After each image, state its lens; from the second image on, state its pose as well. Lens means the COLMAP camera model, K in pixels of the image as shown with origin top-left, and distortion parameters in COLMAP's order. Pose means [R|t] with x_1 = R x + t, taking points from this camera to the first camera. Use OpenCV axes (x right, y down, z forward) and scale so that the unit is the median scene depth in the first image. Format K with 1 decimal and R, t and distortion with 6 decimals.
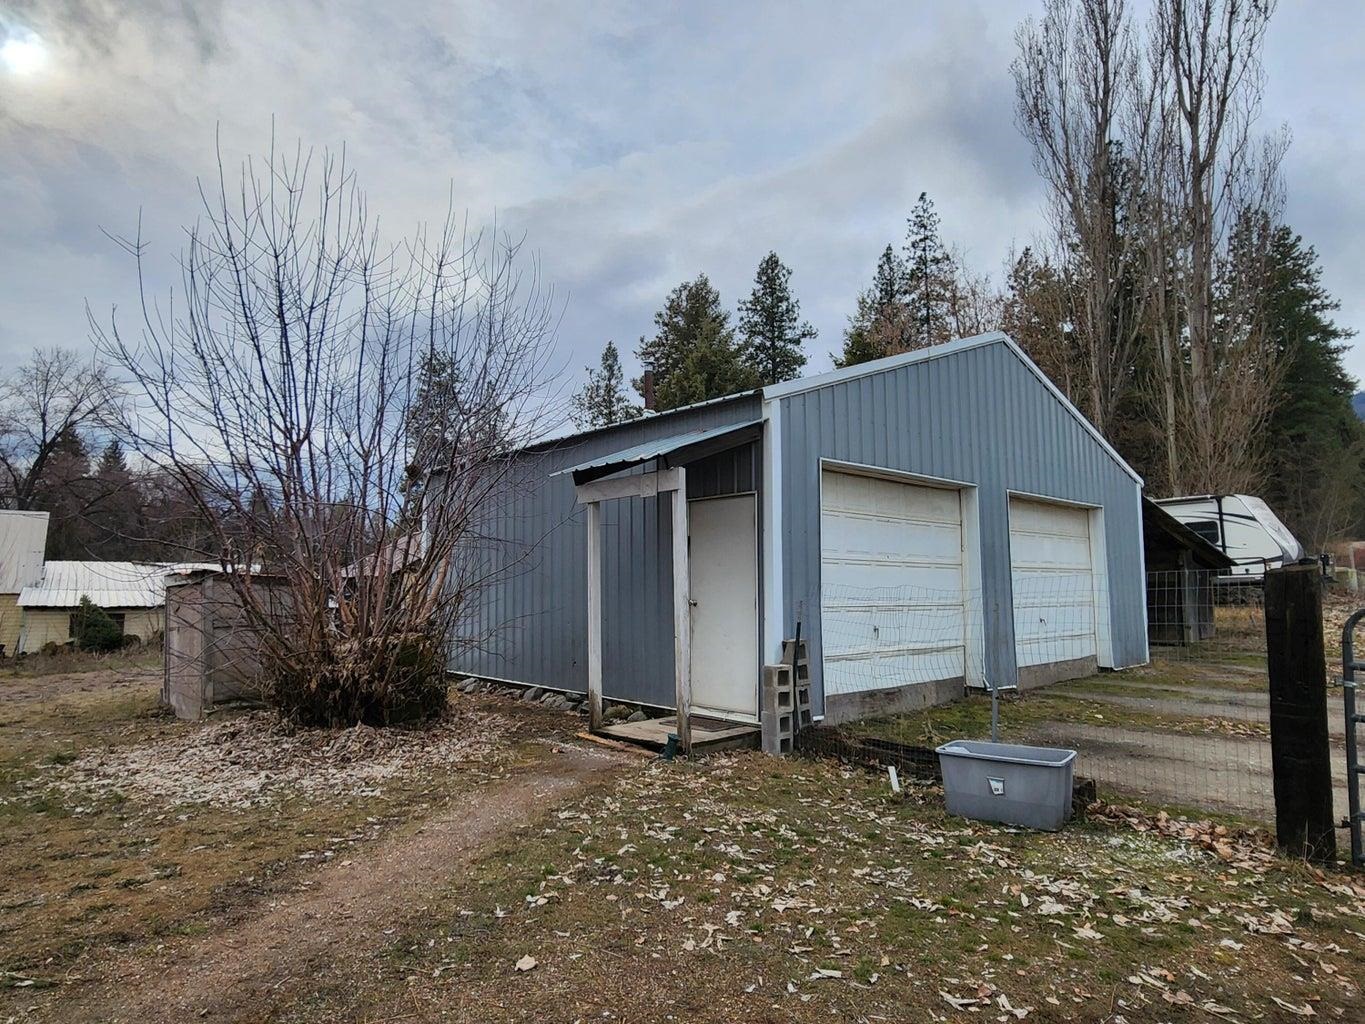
lens RADIAL K [[832.8, 0, 682.5], [0, 832.8, 512.0], [0, 0, 1]] dist [0.006527, 0.002240]
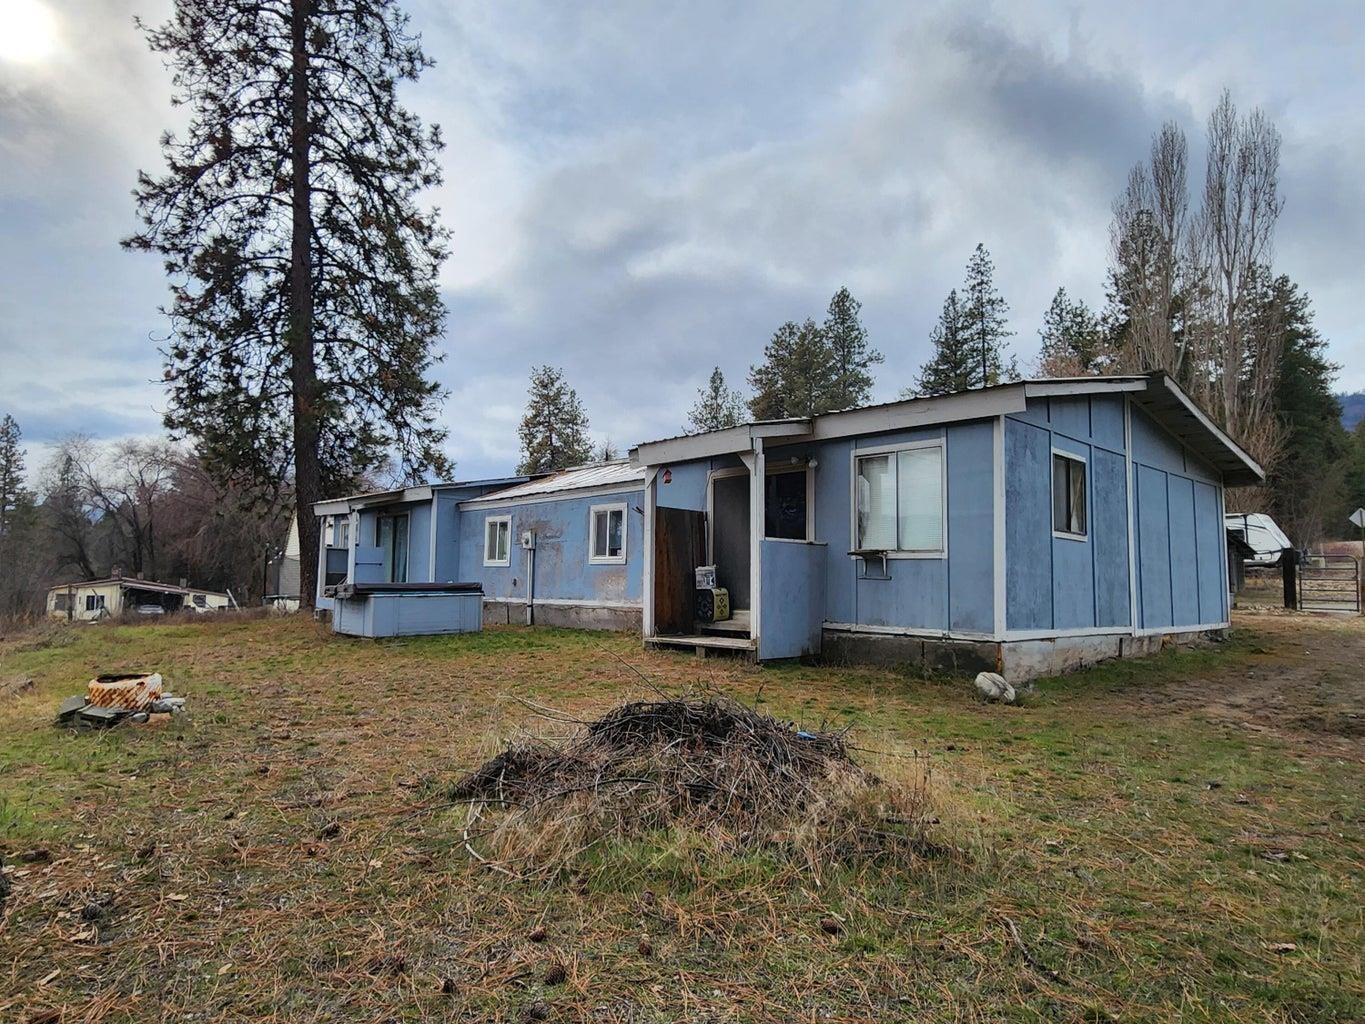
lens RADIAL K [[832.8, 0, 682.5], [0, 832.8, 512.0], [0, 0, 1]] dist [0.006527, 0.002240]
pose [[0.999910, 0.012106, 0.005704, -0.142832], [-0.012152, 0.999893, 0.008083, -0.006577], [-0.005606, -0.008152, 0.999951, -0.193901]]
